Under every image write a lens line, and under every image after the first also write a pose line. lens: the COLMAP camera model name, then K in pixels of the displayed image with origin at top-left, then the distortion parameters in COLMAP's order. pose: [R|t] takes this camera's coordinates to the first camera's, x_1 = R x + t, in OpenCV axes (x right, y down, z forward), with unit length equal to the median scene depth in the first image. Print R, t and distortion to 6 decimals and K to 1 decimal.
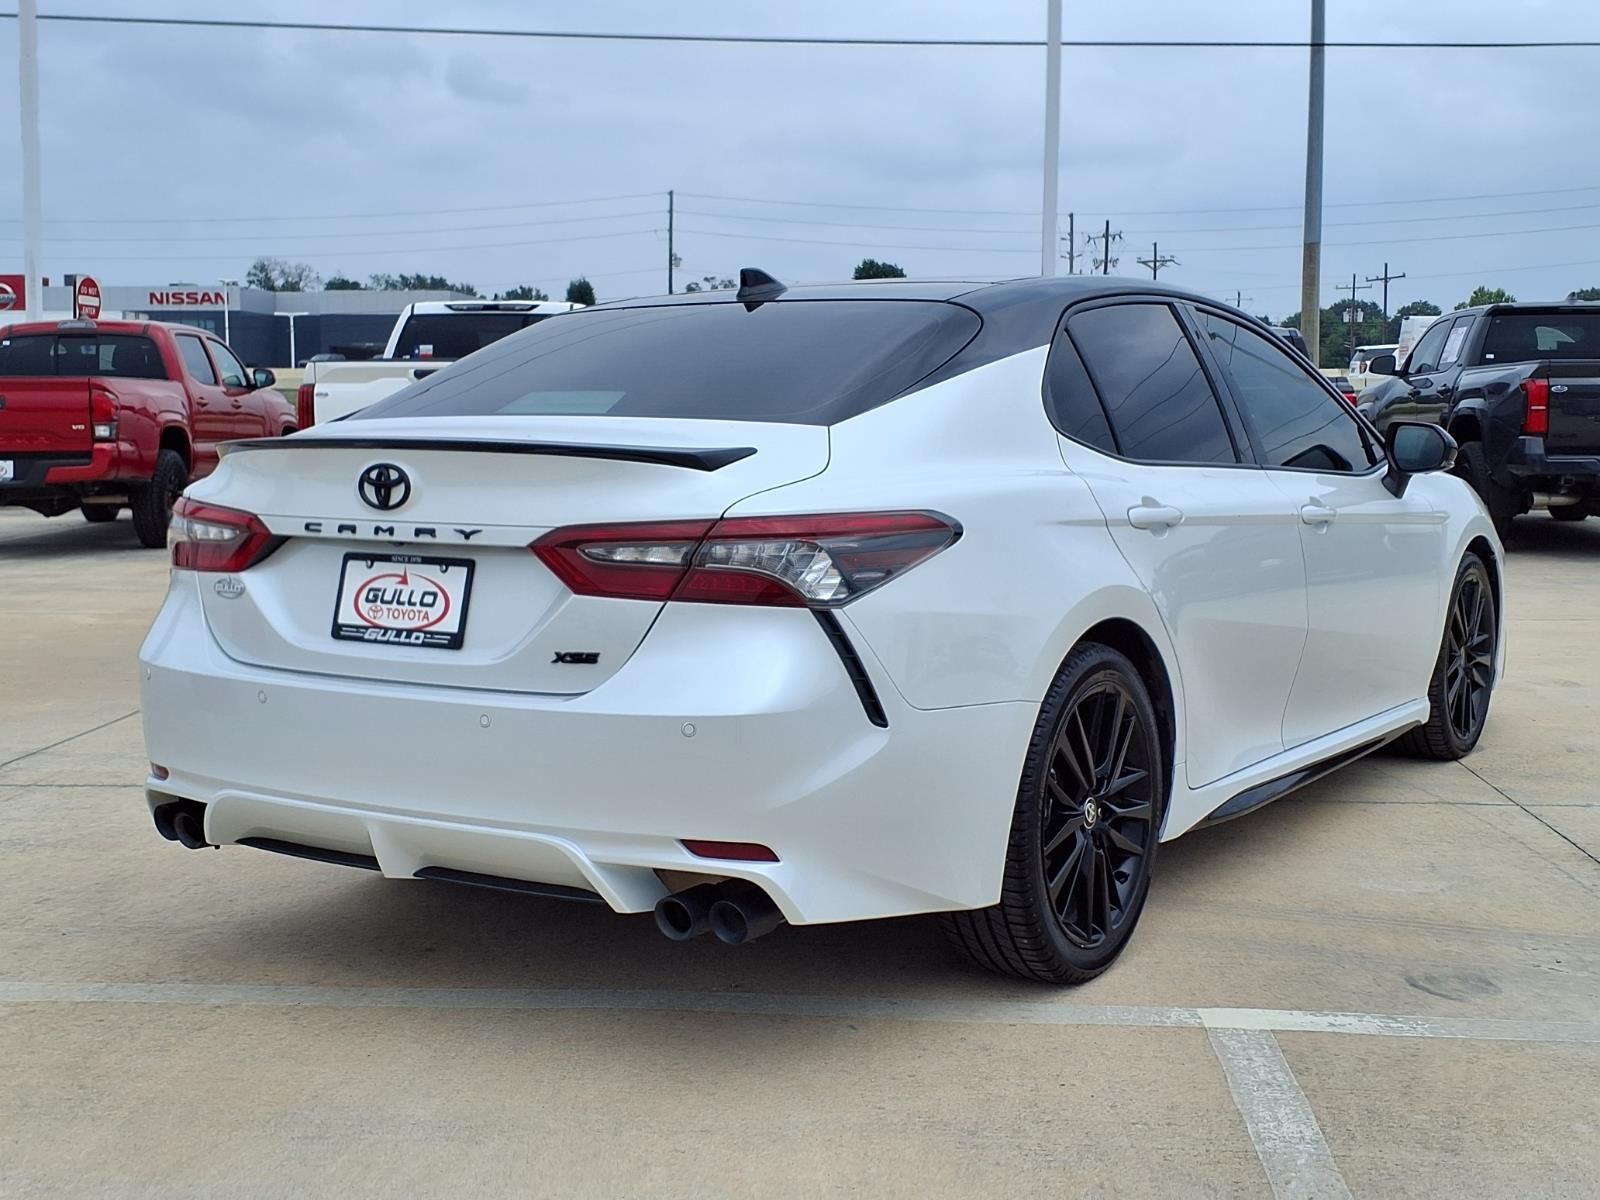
lens RADIAL K [[1900.4, 0, 780.3], [0, 1900.4, 612.3], [0, 0, 1]] dist [0.140692, 0.000000]
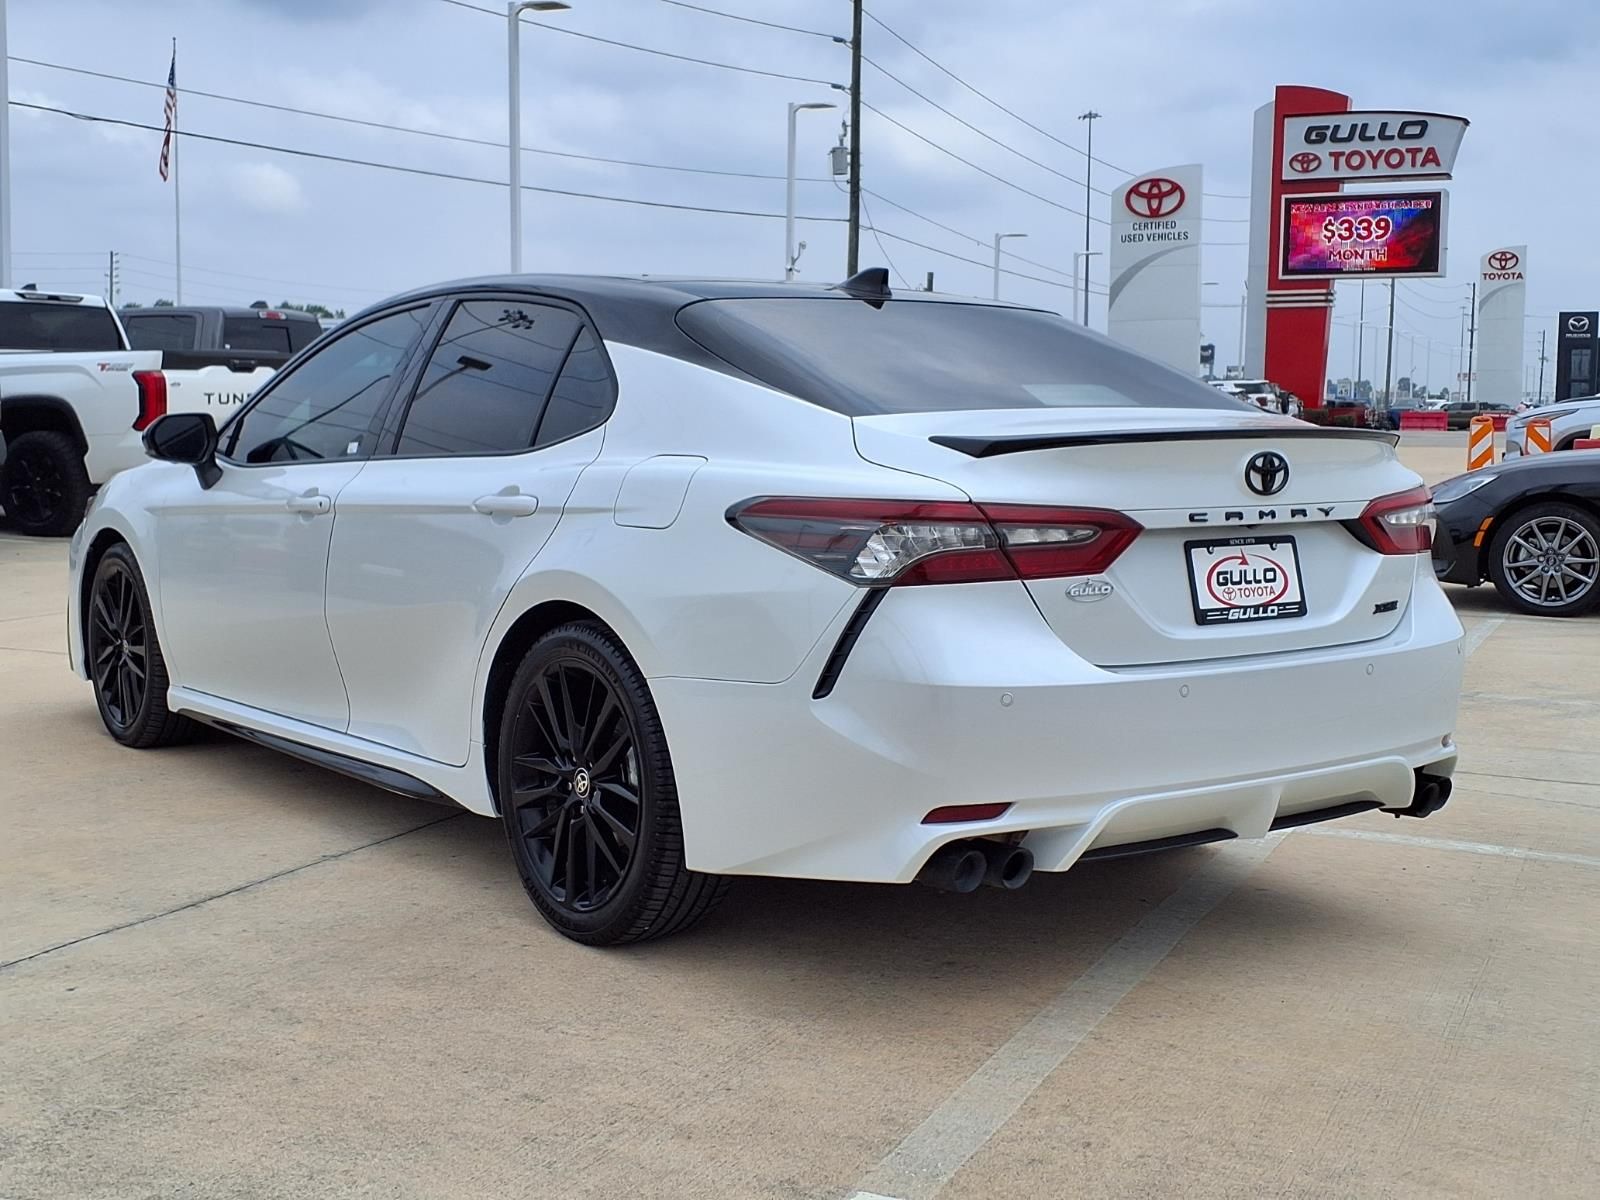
lens RADIAL K [[1900.4, 0, 791.0], [0, 1900.4, 591.0], [0, 0, 1]] dist [0.140692, 0.000000]
pose [[0.342776, -0.084896, 0.935573, -1.300127], [0.090567, 0.994256, 0.057039, -0.084867], [-0.935041, 0.065180, 0.348496, 0.870266]]
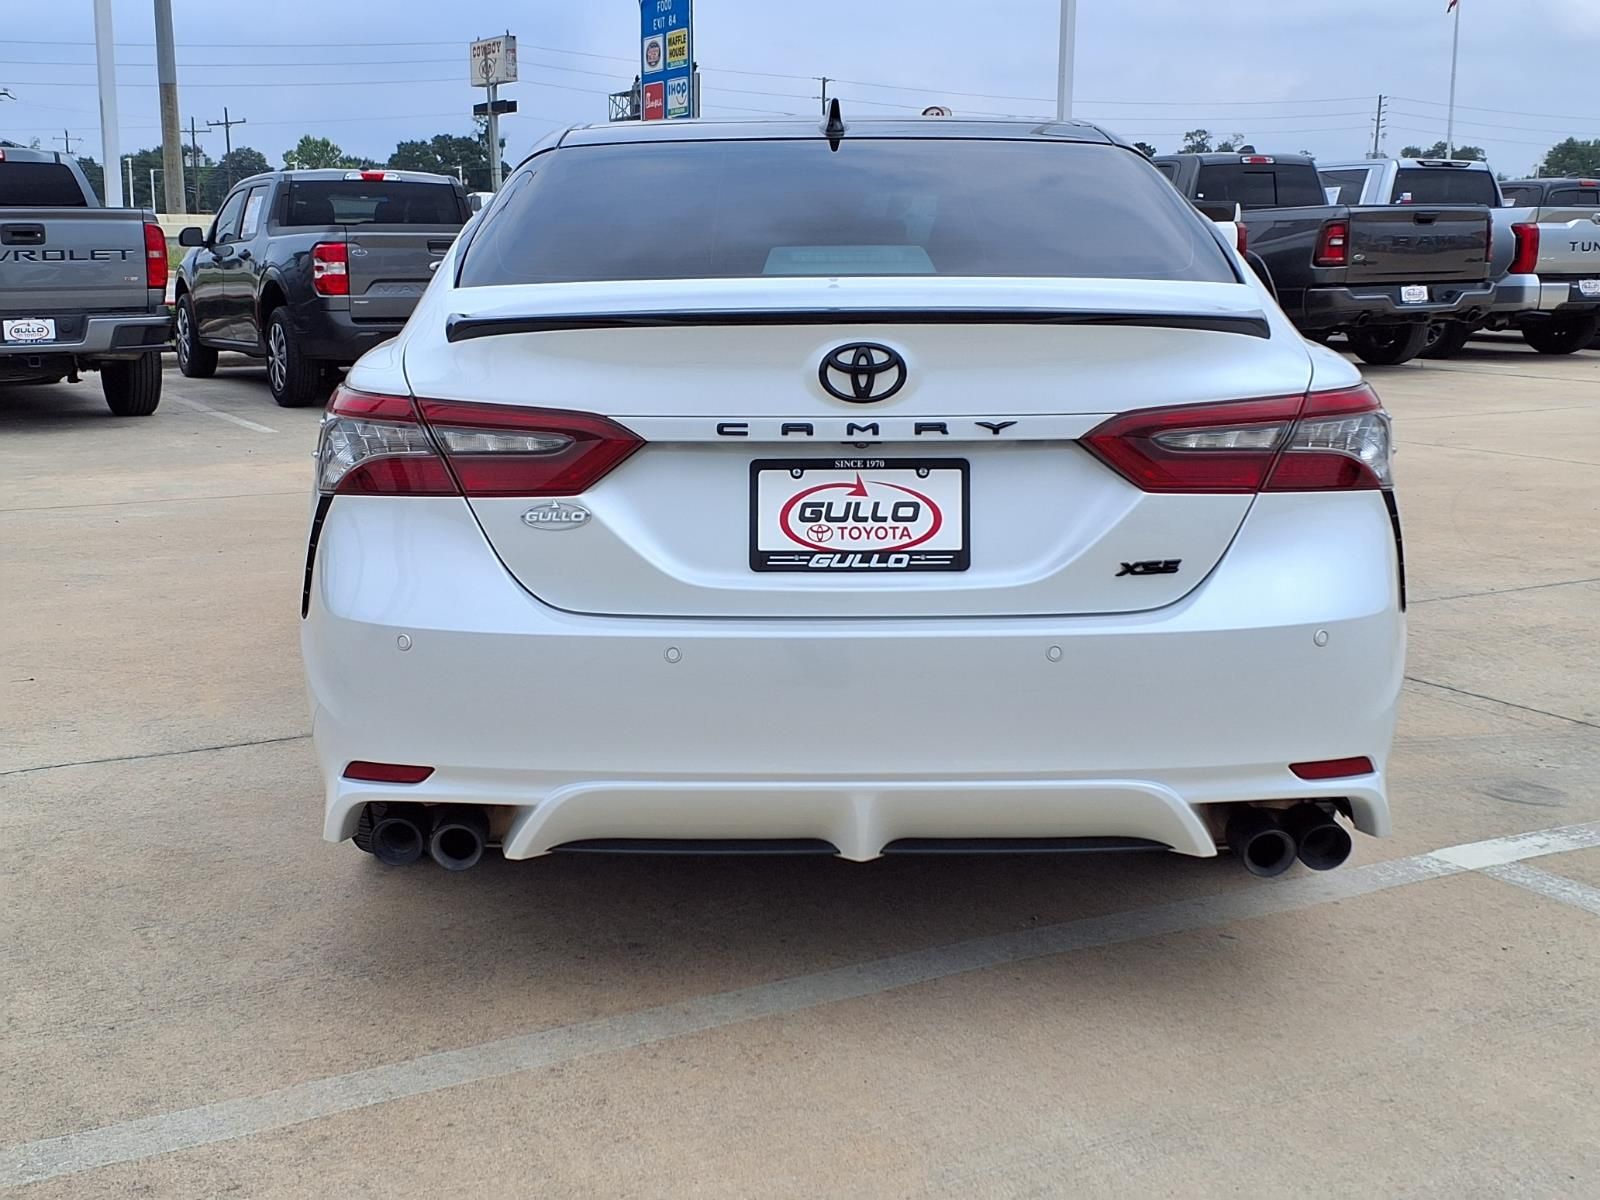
lens RADIAL K [[1900.4, 0, 793.6], [0, 1900.4, 585.9], [0, 0, 1]] dist [0.140692, 0.000000]
pose [[0.836913, -0.094819, 0.539060, -0.654172], [0.059334, 0.994793, 0.082863, -0.044593], [-0.544110, -0.037365, 0.838181, 0.353421]]
